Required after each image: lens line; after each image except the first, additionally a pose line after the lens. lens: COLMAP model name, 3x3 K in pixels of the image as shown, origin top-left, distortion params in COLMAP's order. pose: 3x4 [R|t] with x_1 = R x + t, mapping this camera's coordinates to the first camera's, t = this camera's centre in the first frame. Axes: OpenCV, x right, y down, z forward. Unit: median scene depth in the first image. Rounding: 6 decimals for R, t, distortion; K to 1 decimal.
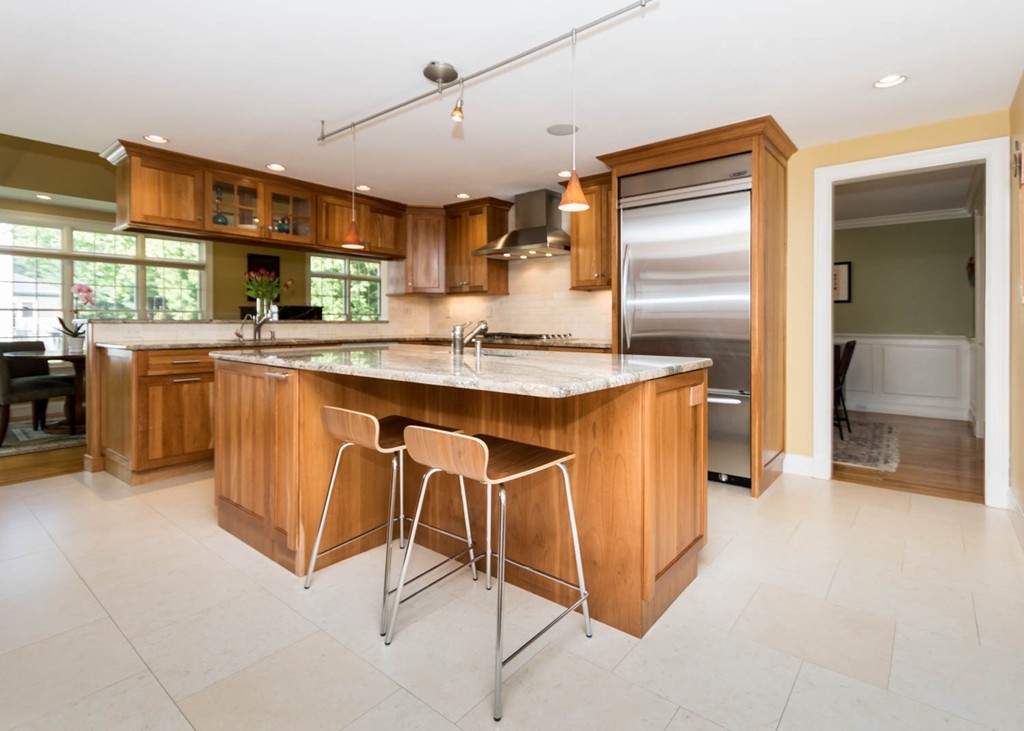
lens RADIAL K [[497.3, 0, 505.7], [0, 497.3, 319.7], [0, 0, 1]] dist [-0.005015, -0.001912]
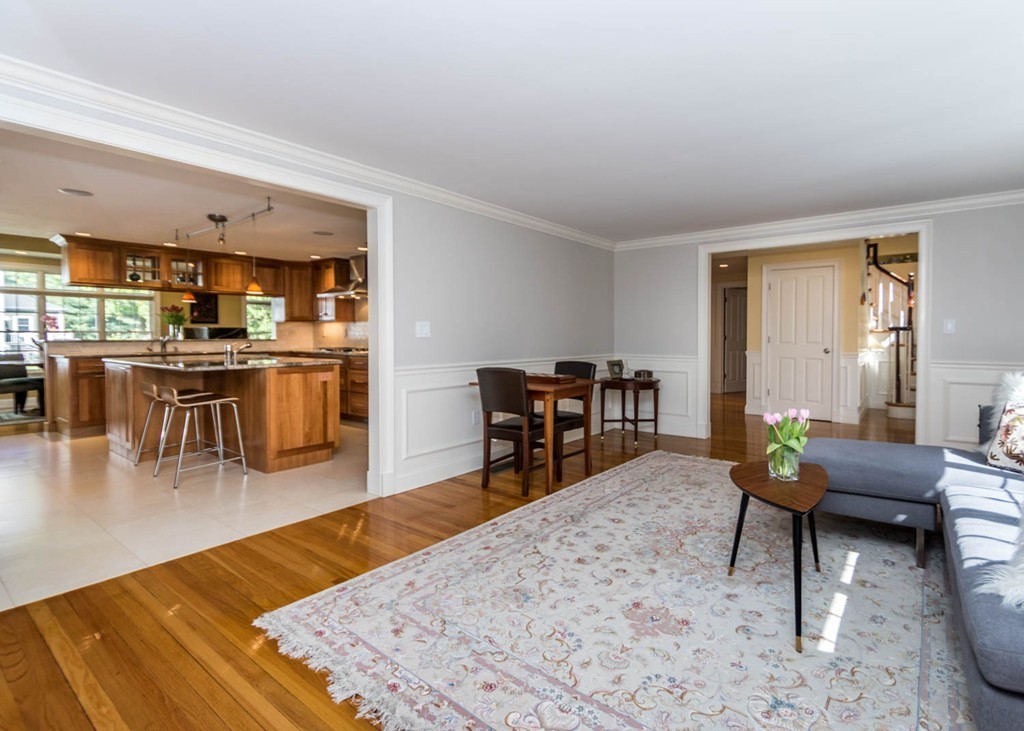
lens RADIAL K [[497.3, 0, 559.6], [0, 497.3, 342.1], [0, 0, 1]] dist [-0.005015, -0.001912]
pose [[0.998499, 0.001227, 0.054762, 0.586104], [-0.002164, 0.999852, 0.017050, -0.019418], [-0.054733, -0.017143, 0.998354, -0.553317]]
